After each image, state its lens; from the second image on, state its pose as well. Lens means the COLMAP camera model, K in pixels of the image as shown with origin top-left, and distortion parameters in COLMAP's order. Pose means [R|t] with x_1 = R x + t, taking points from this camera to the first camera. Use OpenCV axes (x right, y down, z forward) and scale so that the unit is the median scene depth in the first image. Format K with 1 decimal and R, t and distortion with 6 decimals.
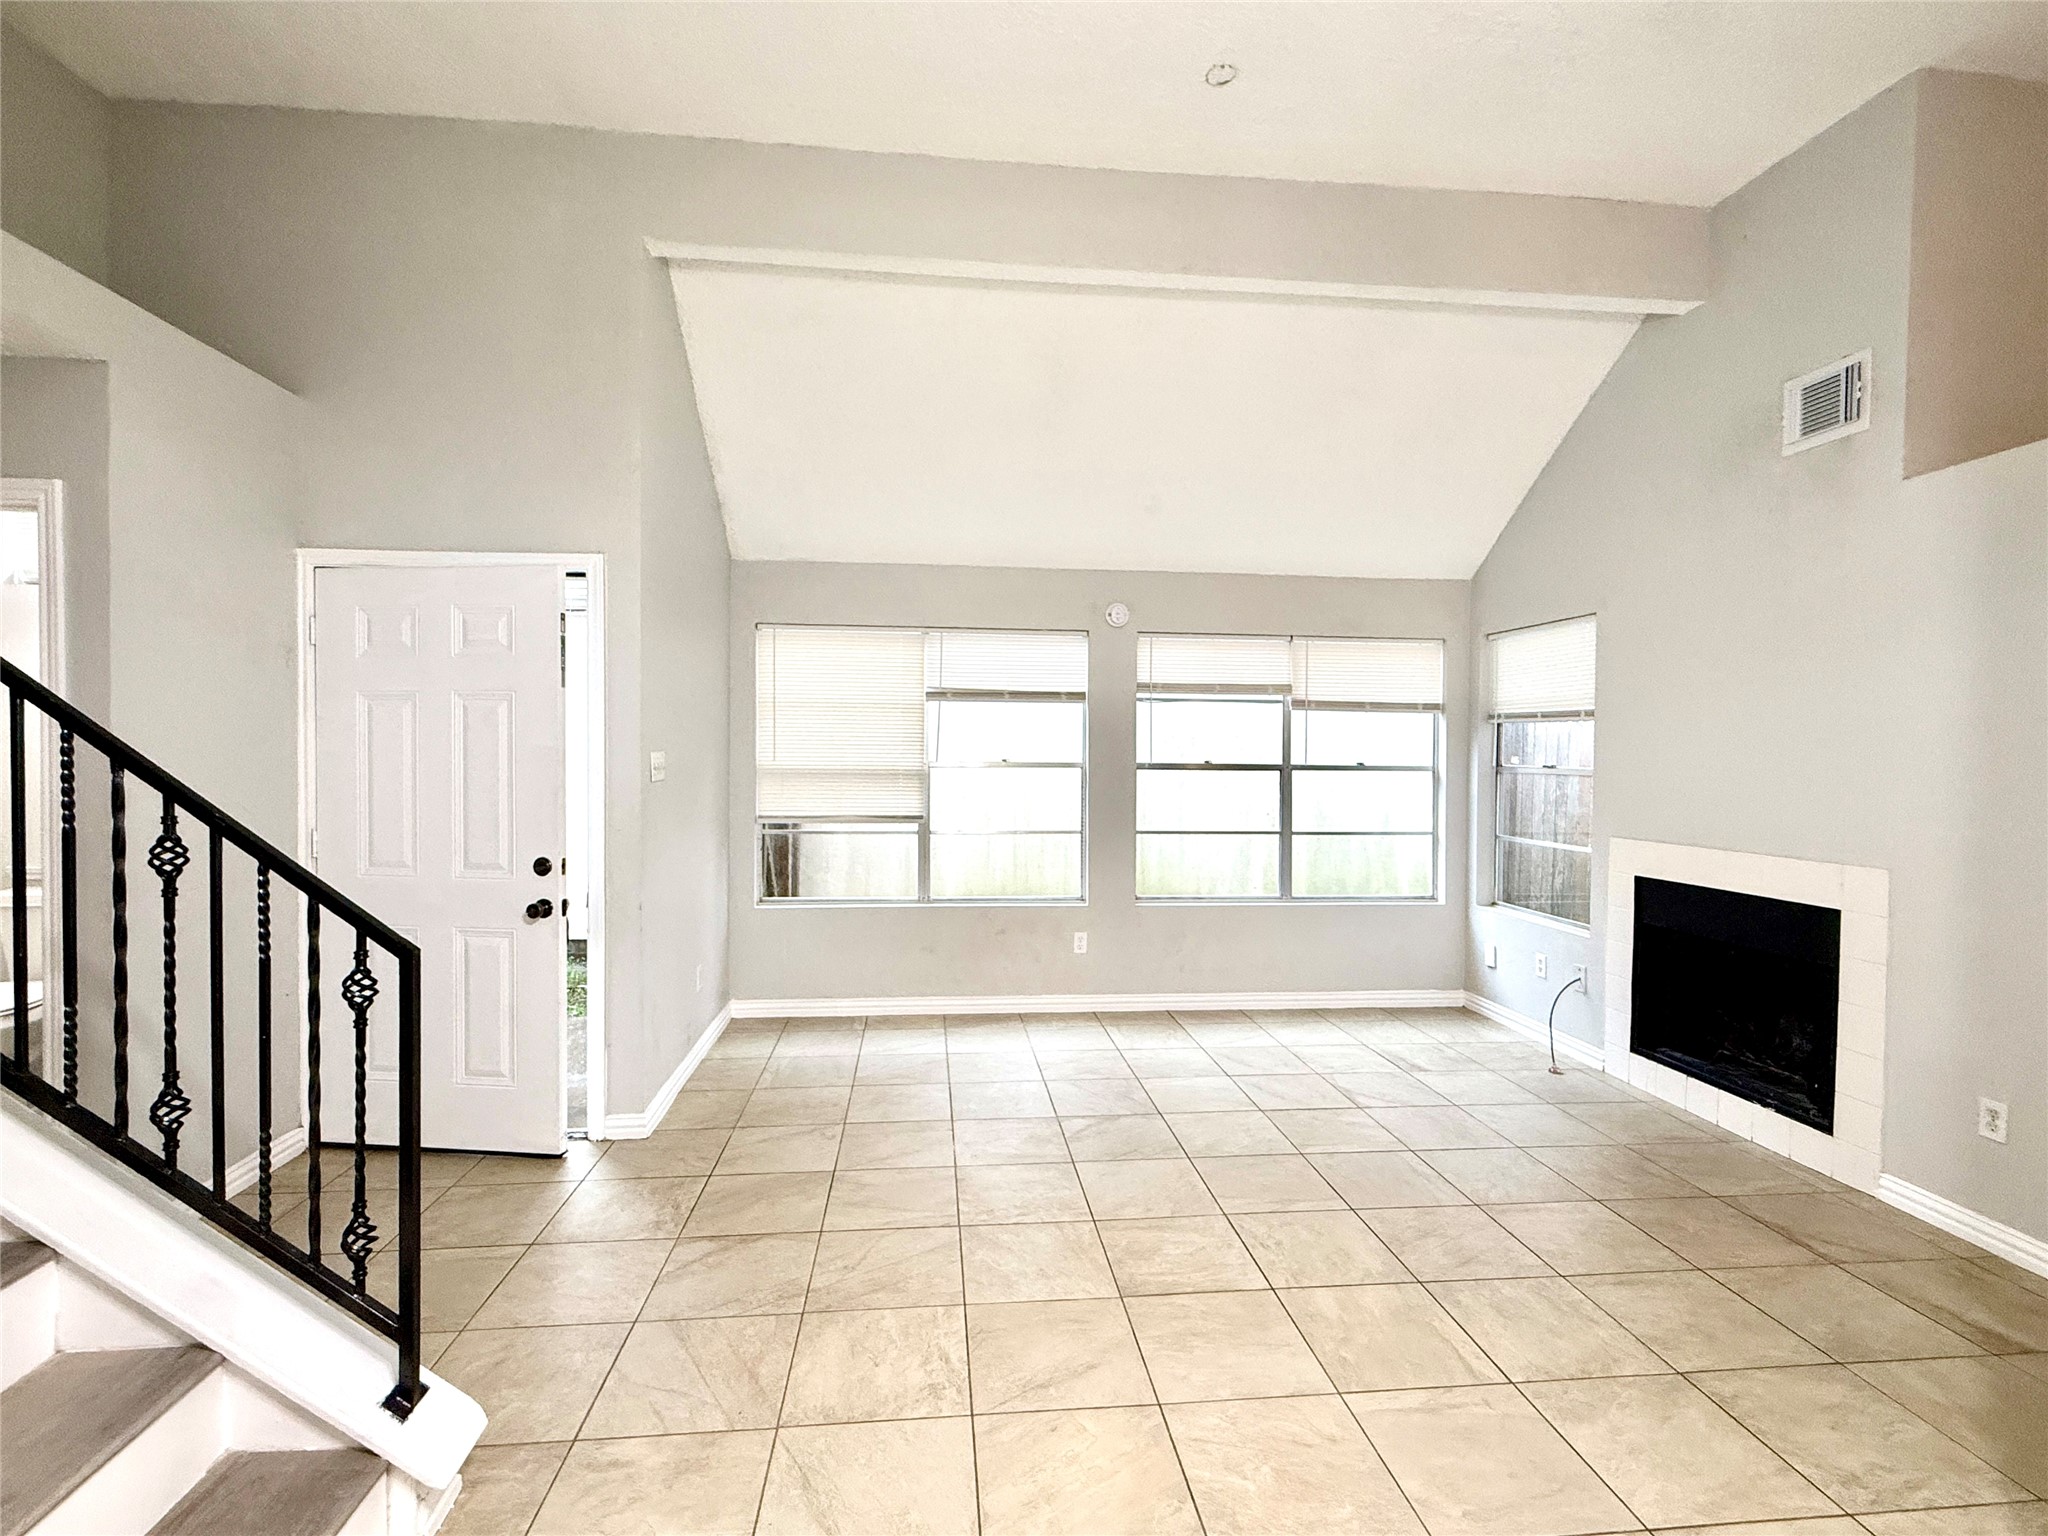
lens RADIAL K [[952.8, 0, 1024.0], [0, 952.8, 768.0], [0, 0, 1]] dist [0.002700, 0.000426]
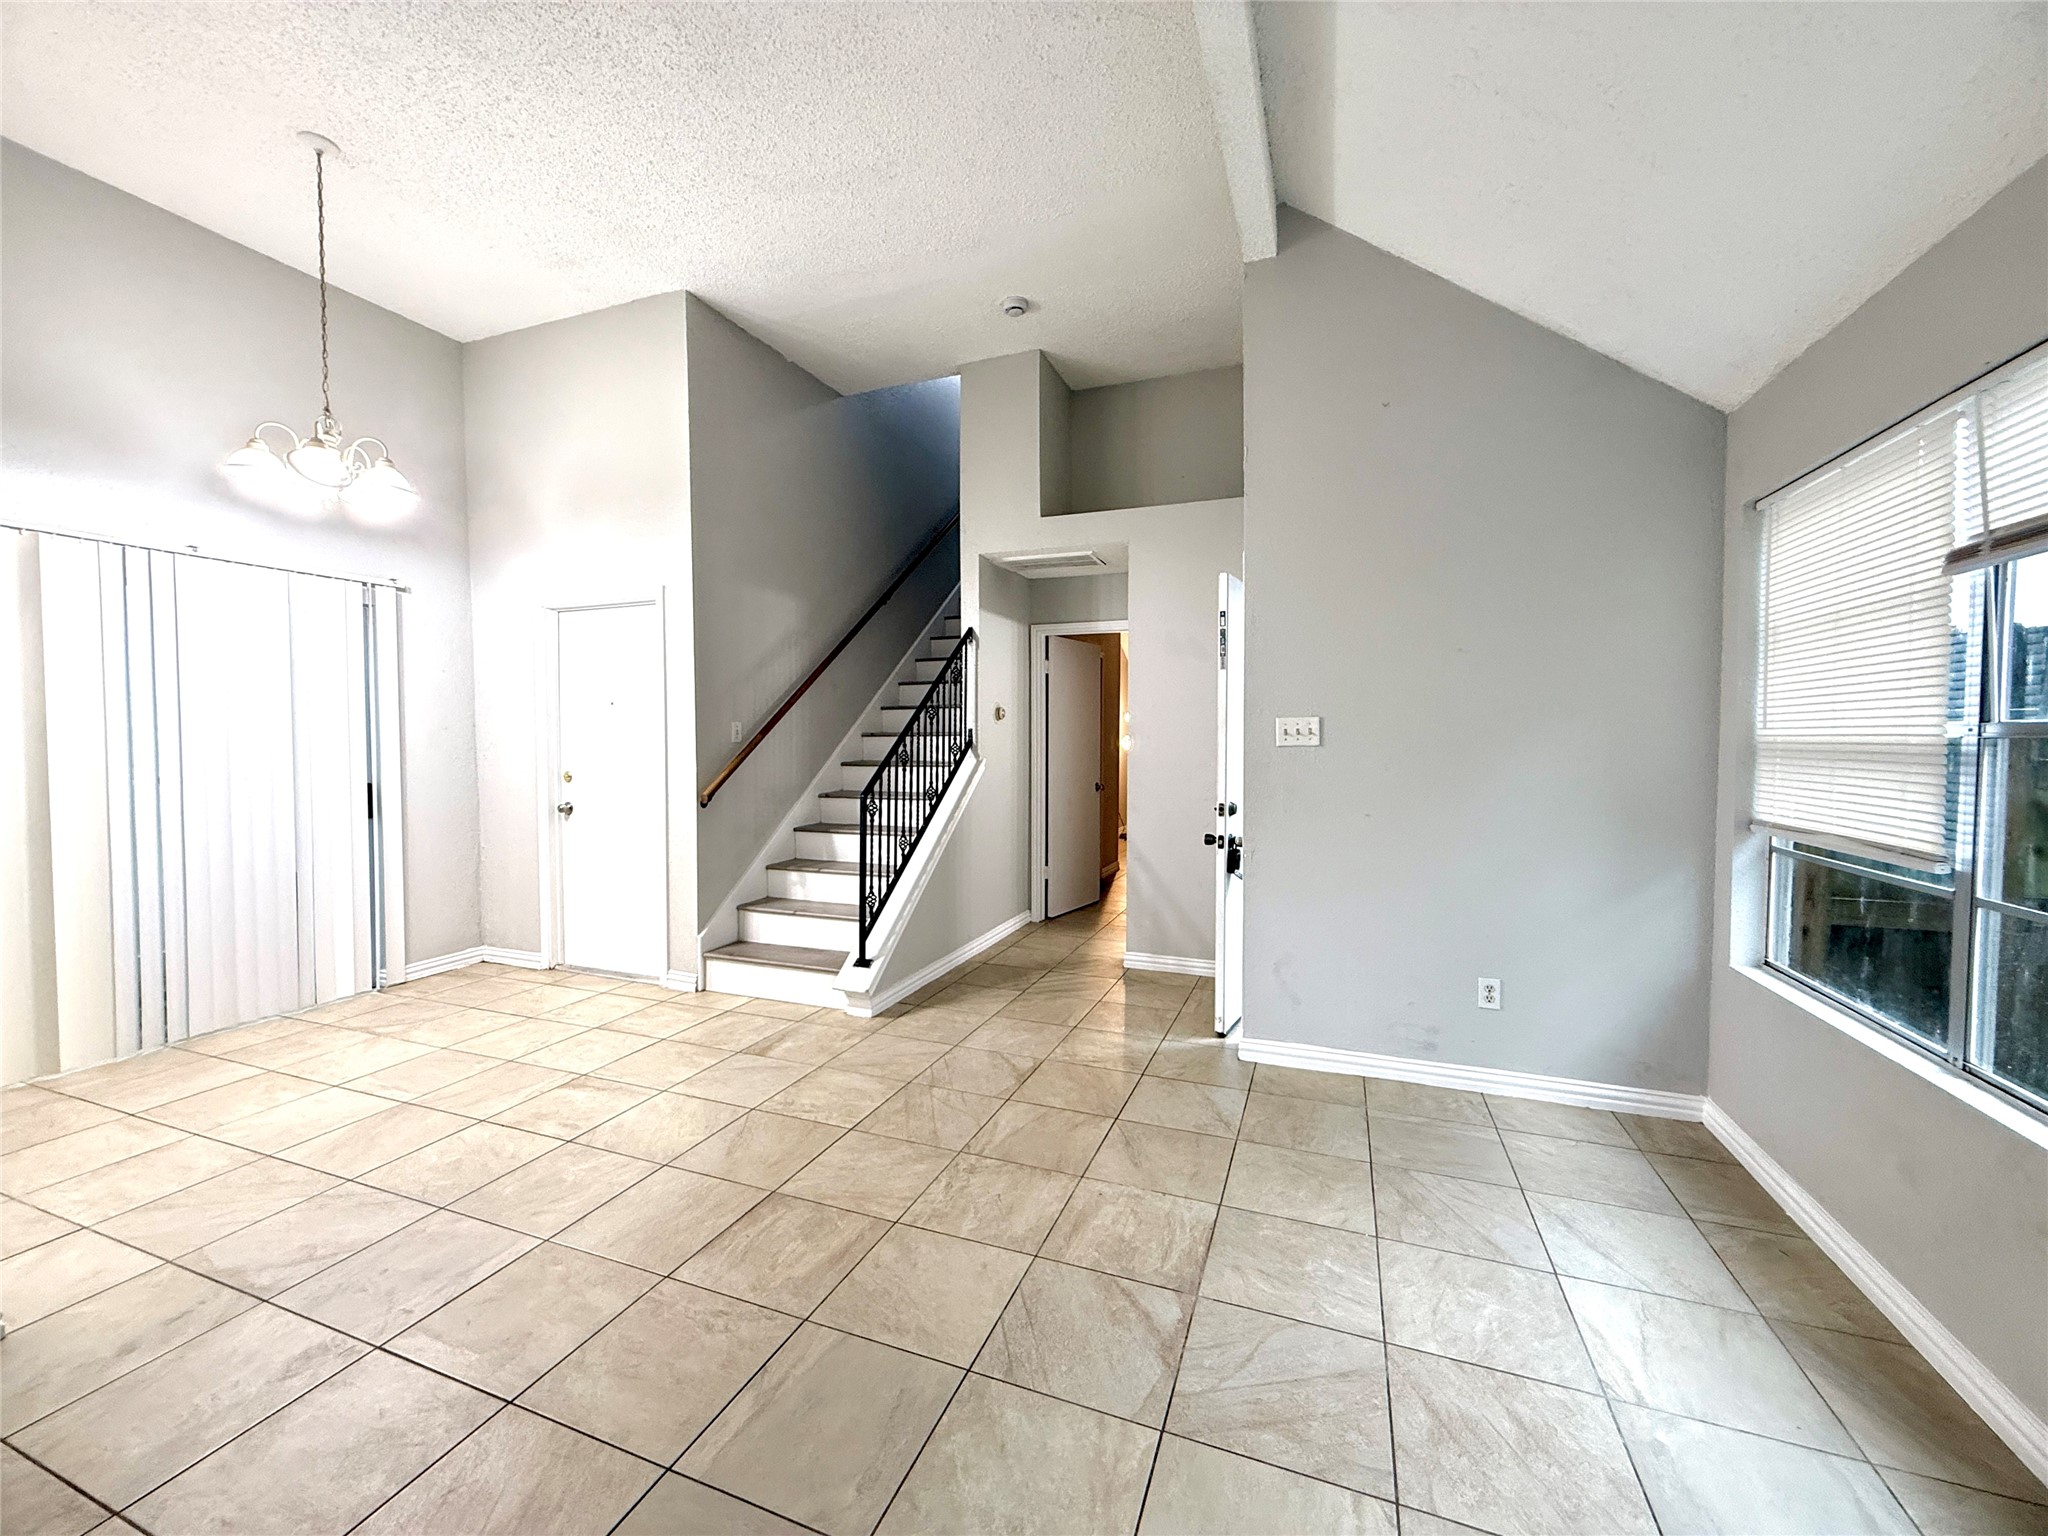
lens RADIAL K [[816.1, 0, 1024.0], [0, 816.1, 768.0], [0, 0, 1]] dist [0.001730, 0.000019]
pose [[-0.450787, 0.014940, -0.892506, 0.705242], [-0.029825, 0.999050, 0.031787, 0.019249], [0.892133, 0.040948, -0.449913, 1.446784]]
